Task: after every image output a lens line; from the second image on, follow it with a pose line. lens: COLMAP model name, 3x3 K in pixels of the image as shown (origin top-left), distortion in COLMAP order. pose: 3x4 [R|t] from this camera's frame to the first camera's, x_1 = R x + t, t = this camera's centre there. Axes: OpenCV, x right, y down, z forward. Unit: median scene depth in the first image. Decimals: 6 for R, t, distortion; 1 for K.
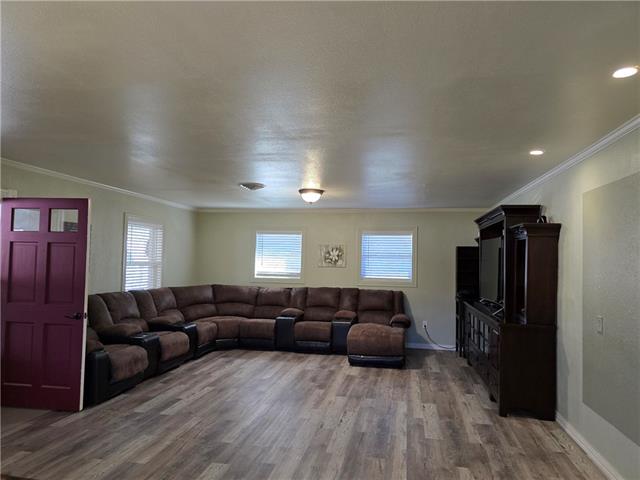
lens RADIAL K [[429.2, 0, 323.7], [0, 429.2, 239.3], [0, 0, 1]] dist [0.065698, -0.056716]
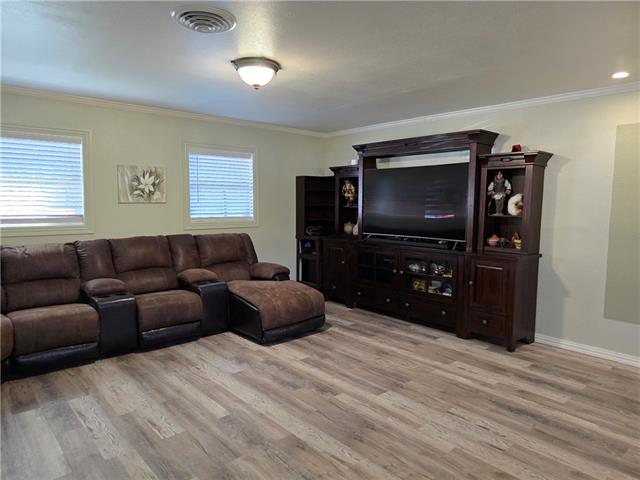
lens RADIAL K [[429.2, 0, 323.7], [0, 429.2, 239.3], [0, 0, 1]] dist [0.065698, -0.056716]
pose [[0.609783, -0.084207, 0.788083, -0.585613], [-0.036593, 0.990288, 0.134128, 0.043530], [-0.791724, -0.110627, 0.600779, 0.772334]]
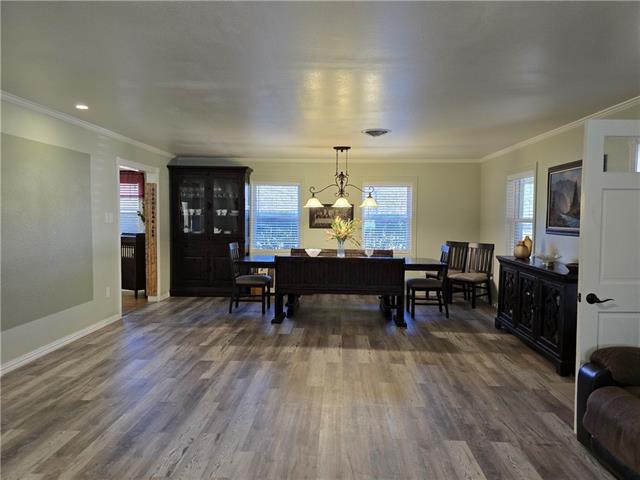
lens RADIAL K [[429.2, 0, 323.7], [0, 429.2, 239.3], [0, 0, 1]] dist [0.065698, -0.056716]
pose [[-0.987425, -0.024635, -0.156157, -0.050878], [-0.025288, 0.999678, 0.002201, 0.093174], [0.156053, 0.006122, -0.987730, 1.570977]]
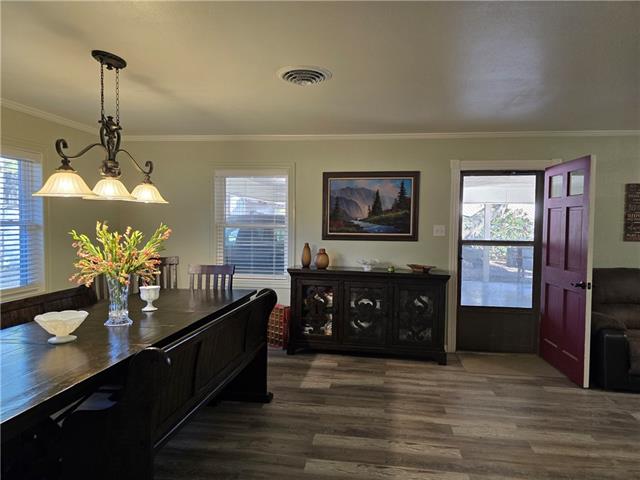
lens RADIAL K [[427.7, 0, 320.0], [0, 427.7, 240.0], [0, 0, 1]] dist [-0.000521, -0.004950]
pose [[0.043075, 0.015799, -0.998947, 0.304530], [0.036710, 0.999175, 0.017385, 0.044024], [0.998397, -0.037421, 0.042459, 0.406093]]
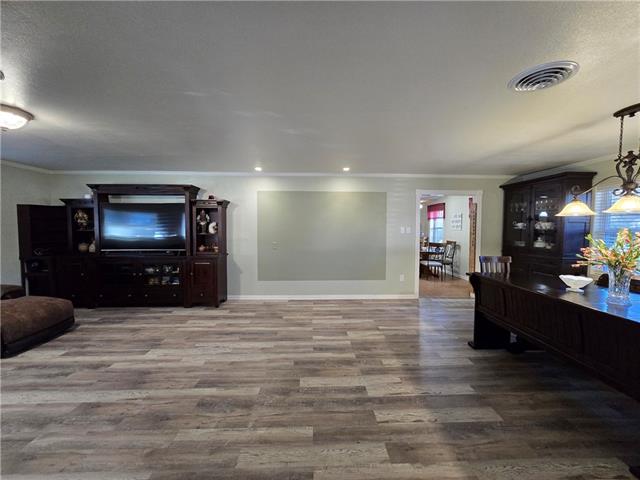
lens RADIAL K [[261.3, 0, 322.6], [0, 261.3, 238.4], [0, 0, 1]] dist [-0.007111, -0.000042]
pose [[-0.223952, -0.063938, 0.972501, -0.704642], [-0.055214, 0.997076, 0.052839, 0.043015], [-0.973035, -0.041862, -0.226827, 0.831213]]
